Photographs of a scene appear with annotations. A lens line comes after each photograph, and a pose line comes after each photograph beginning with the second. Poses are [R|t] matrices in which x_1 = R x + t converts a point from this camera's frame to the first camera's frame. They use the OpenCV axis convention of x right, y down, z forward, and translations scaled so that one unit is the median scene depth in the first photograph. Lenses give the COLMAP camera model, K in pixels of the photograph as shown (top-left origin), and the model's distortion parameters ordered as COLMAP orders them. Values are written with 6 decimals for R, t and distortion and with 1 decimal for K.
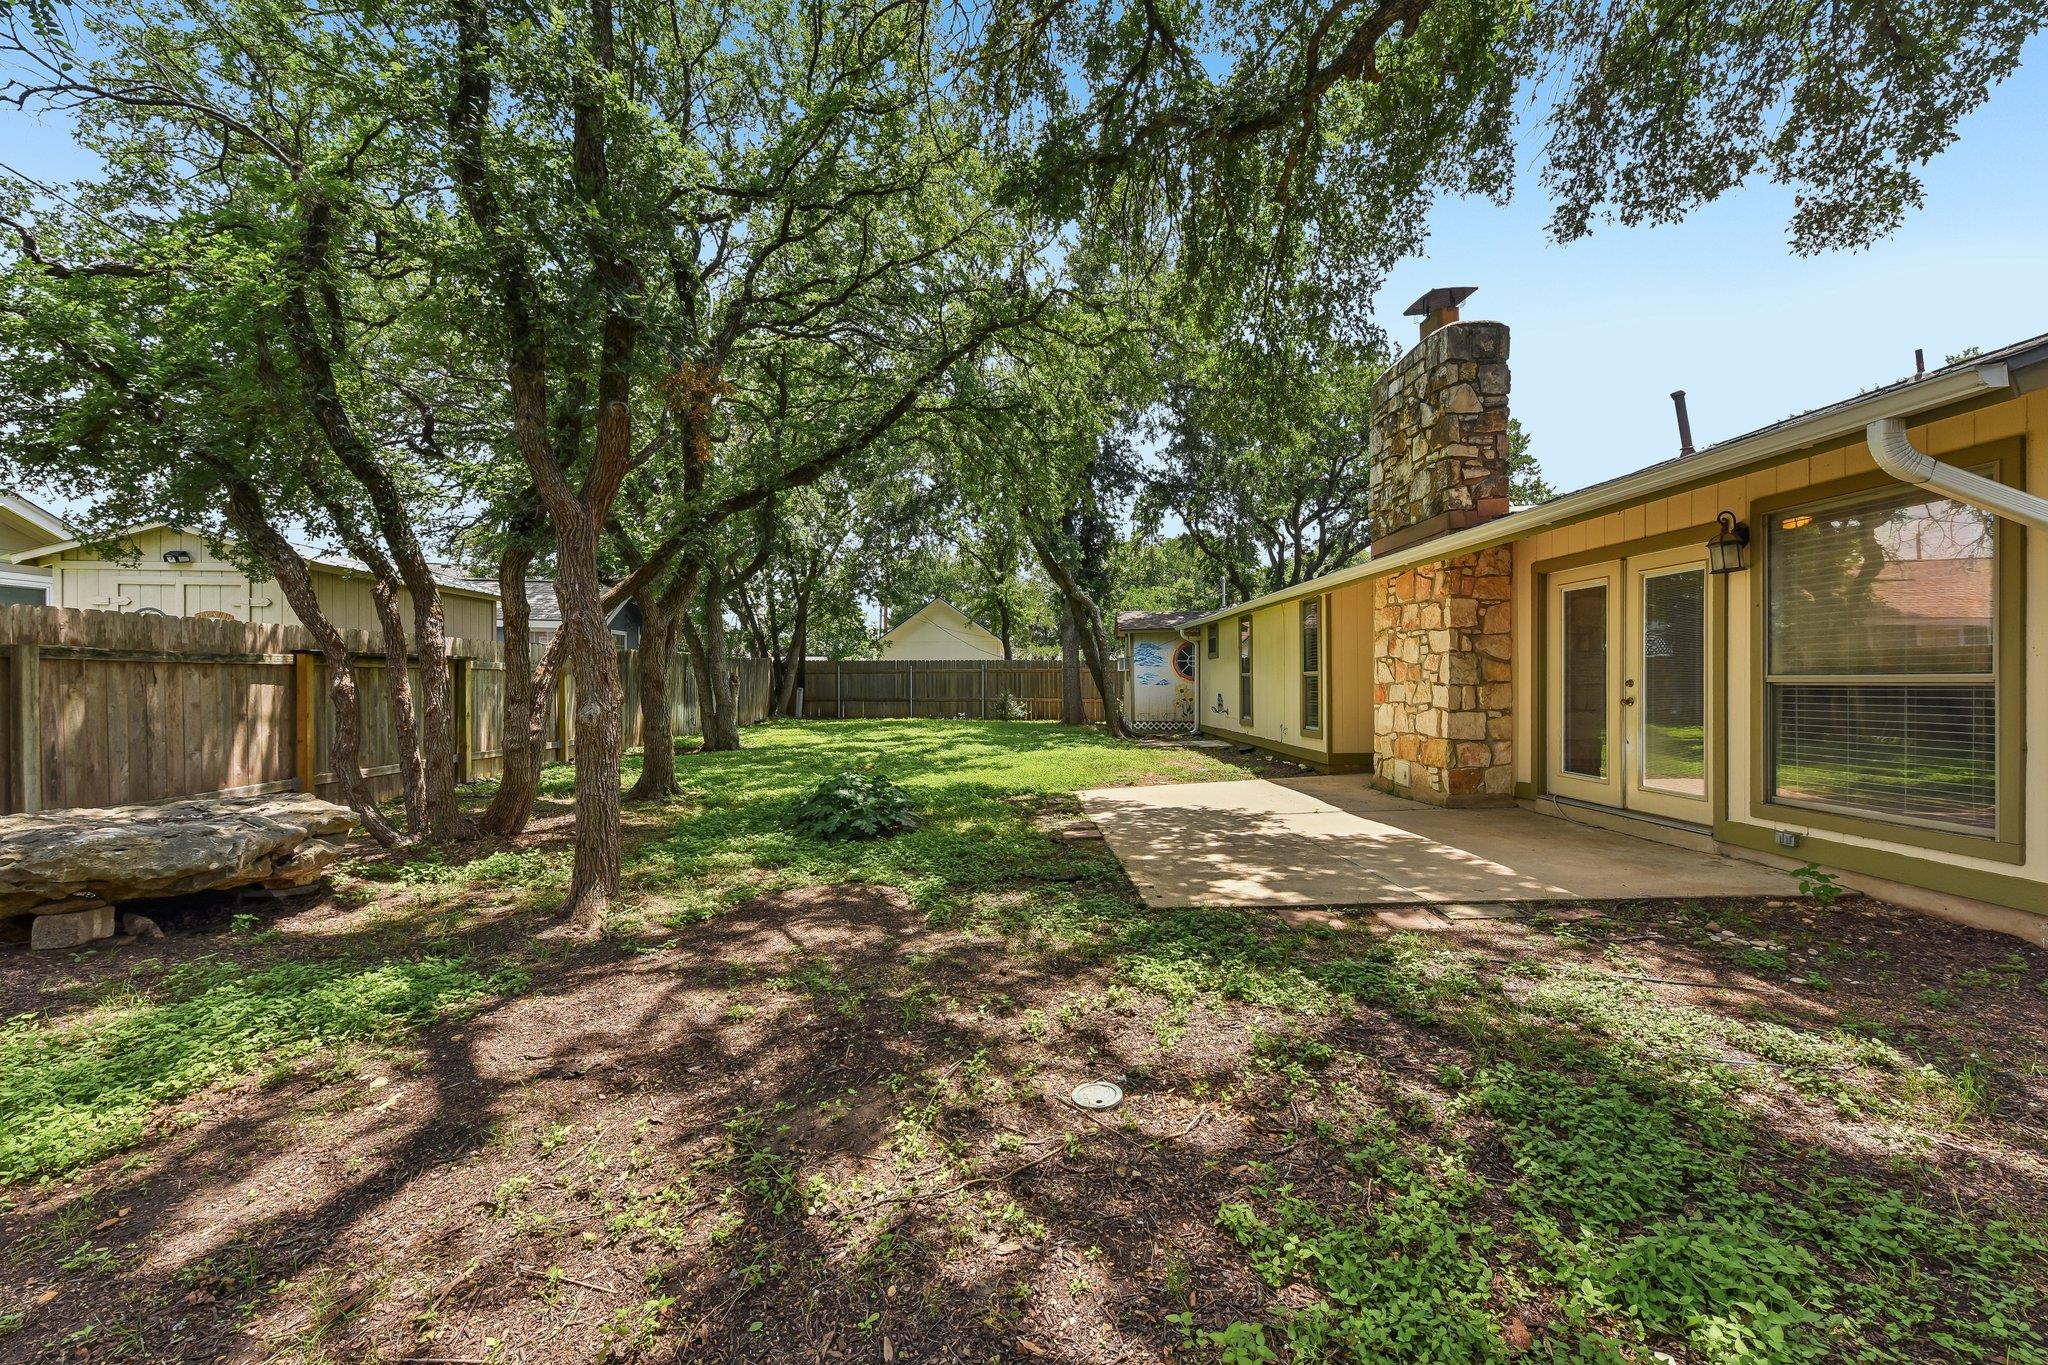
lens RADIAL K [[805.6, 0, 1033.7], [0, 805.6, 685.1], [0, 0, 1]] dist [0.005058, -0.000413]
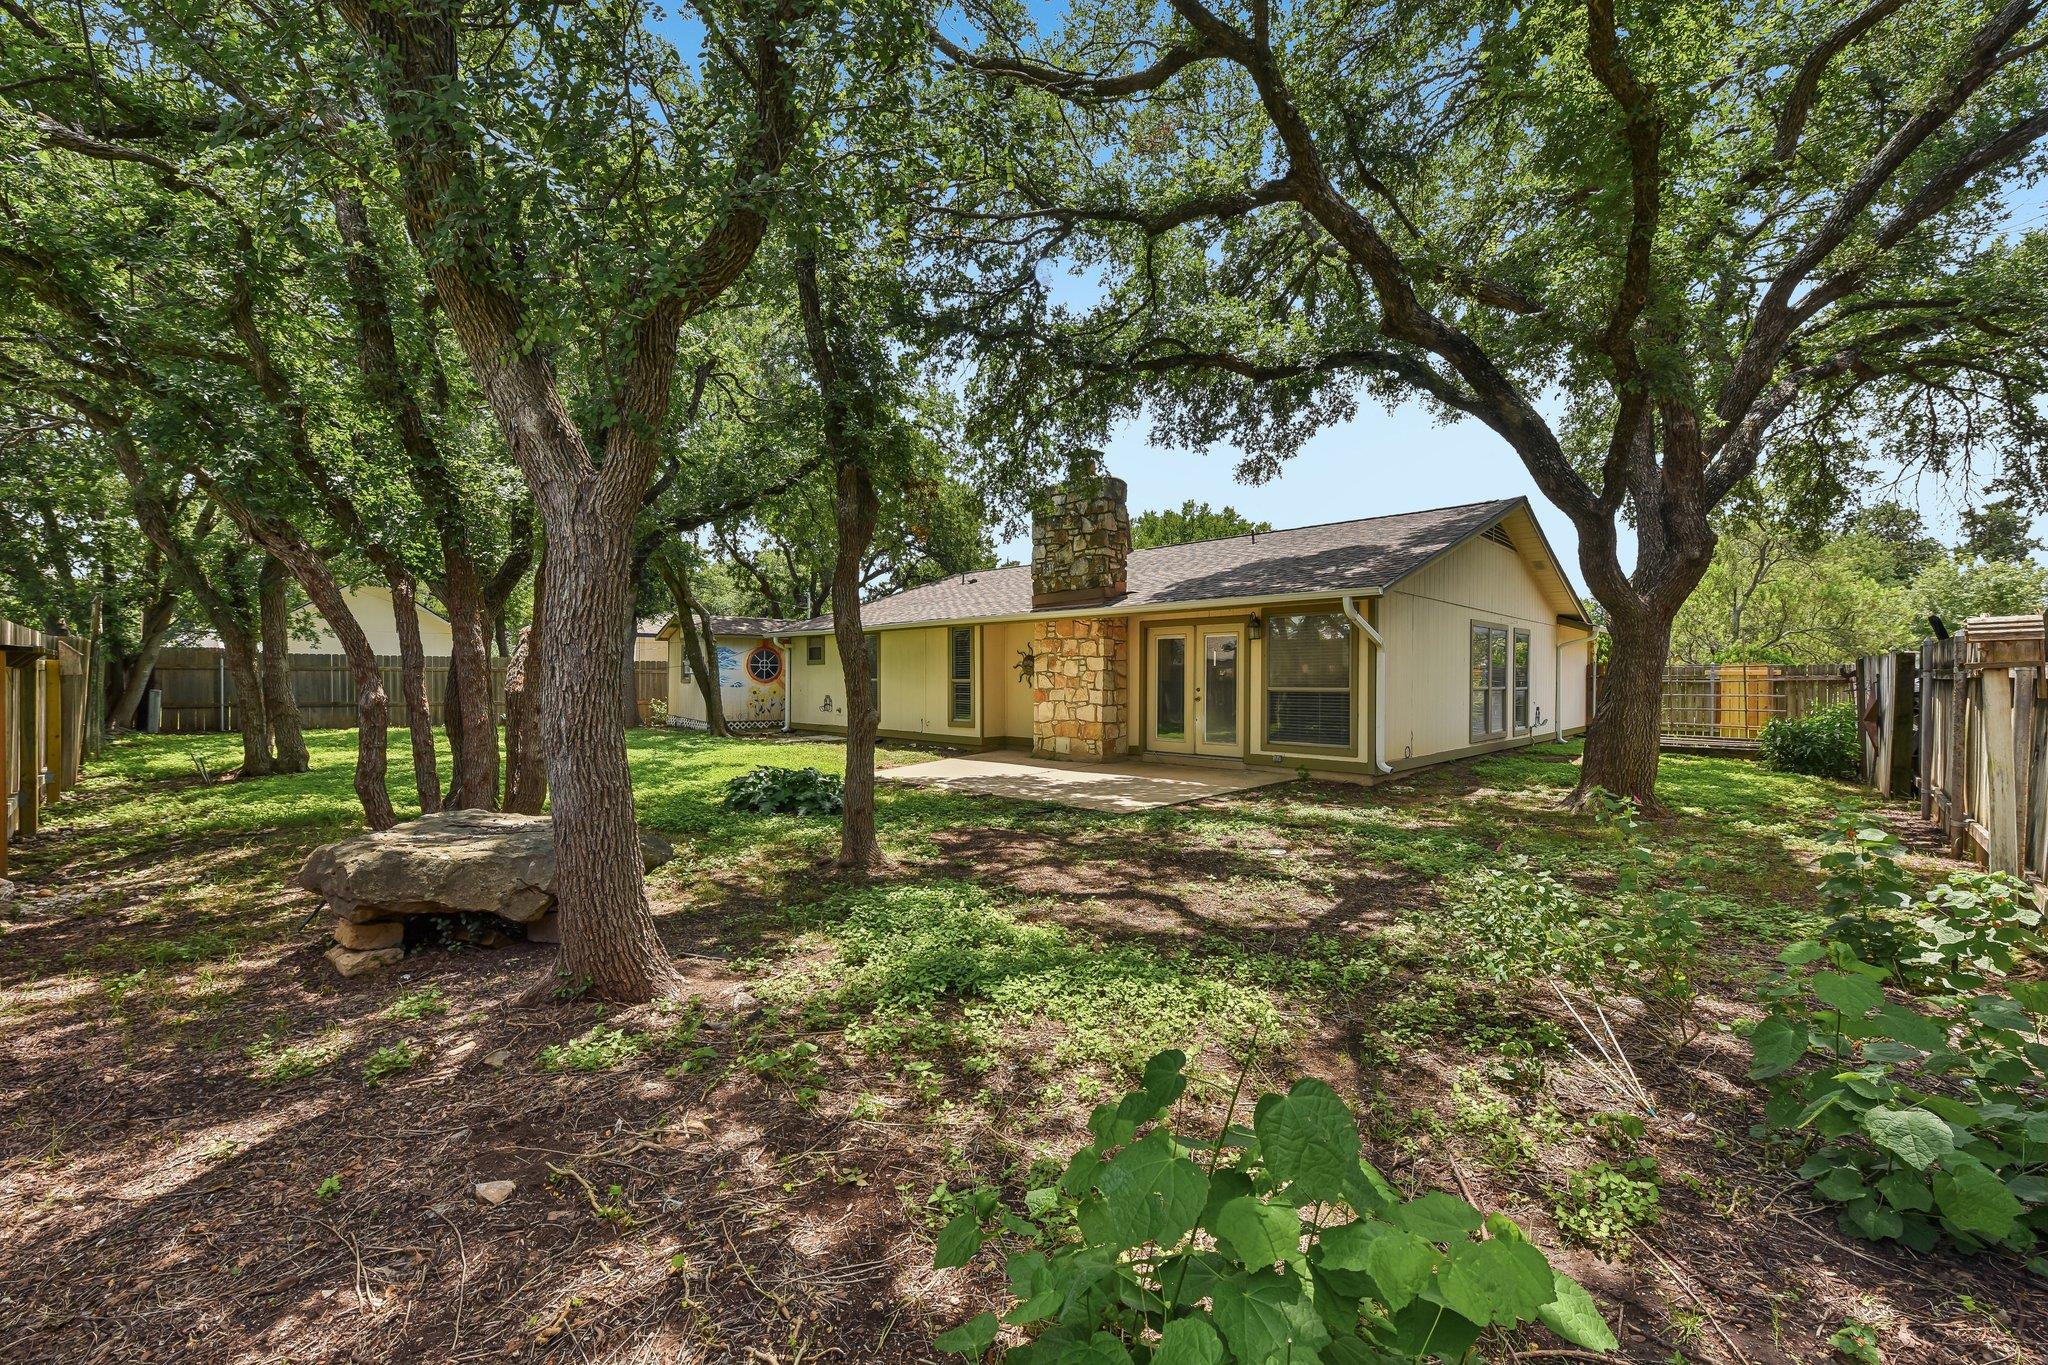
lens RADIAL K [[805.6, 0, 1033.7], [0, 805.6, 685.1], [0, 0, 1]] dist [0.005058, -0.000413]
pose [[0.721397, 0.000949, 0.692521, -0.752093], [-0.002687, 0.999995, 0.001428, -0.012960], [-0.692516, -0.002891, 0.721397, -0.111242]]
